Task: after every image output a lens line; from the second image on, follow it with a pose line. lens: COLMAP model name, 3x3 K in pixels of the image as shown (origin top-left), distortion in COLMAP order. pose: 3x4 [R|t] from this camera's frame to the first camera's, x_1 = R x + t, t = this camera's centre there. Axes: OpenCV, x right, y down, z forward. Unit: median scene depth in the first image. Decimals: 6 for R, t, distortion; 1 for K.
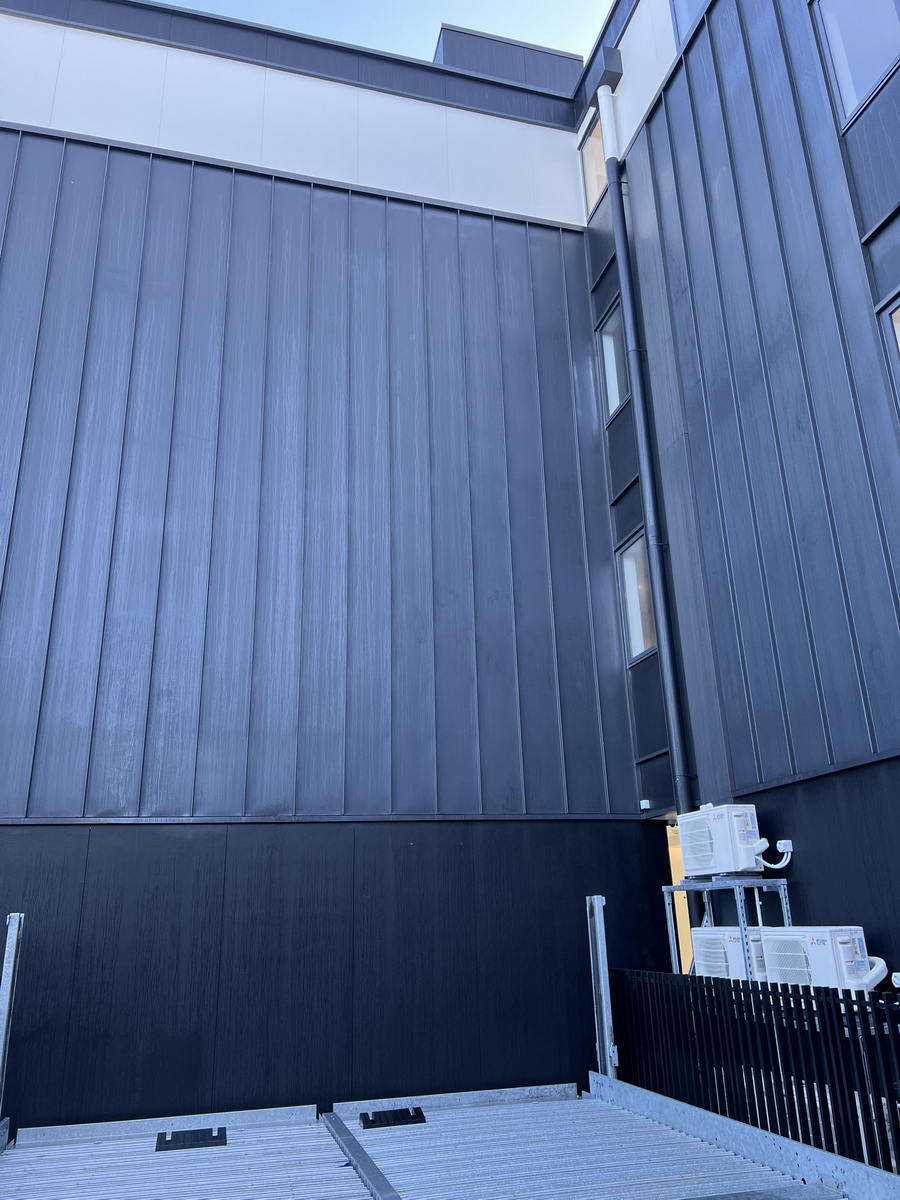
lens RADIAL K [[907.6, 0, 452.9], [0, 907.6, 603.6], [0, 0, 1]] dist [0.051911, -0.058481]
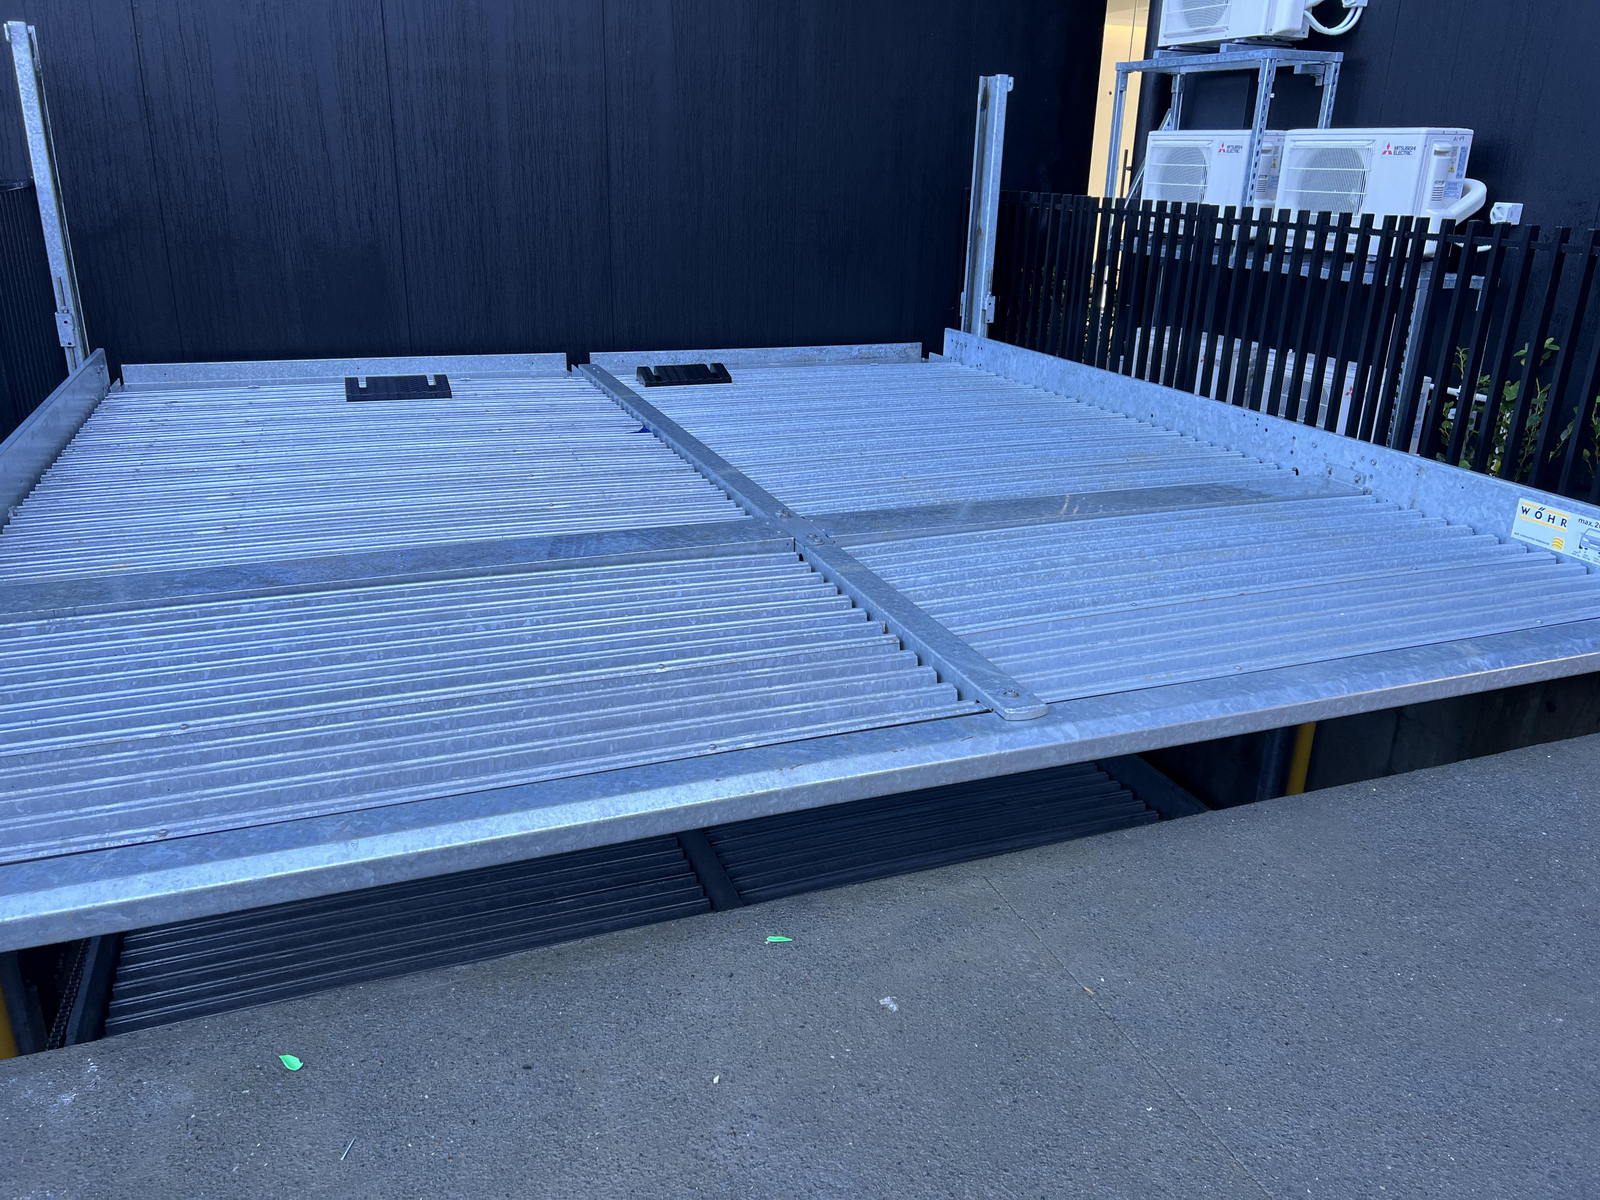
lens RADIAL K [[1210.1, 0, 795.5], [0, 1210.1, 596.0], [0, 0, 1]] dist [0.051911, -0.058481]
pose [[0.992273, 0.017368, 0.122855, -0.093000], [-0.091130, 0.773977, 0.626621, 0.100227], [-0.084204, -0.632975, 0.769579, 0.166736]]
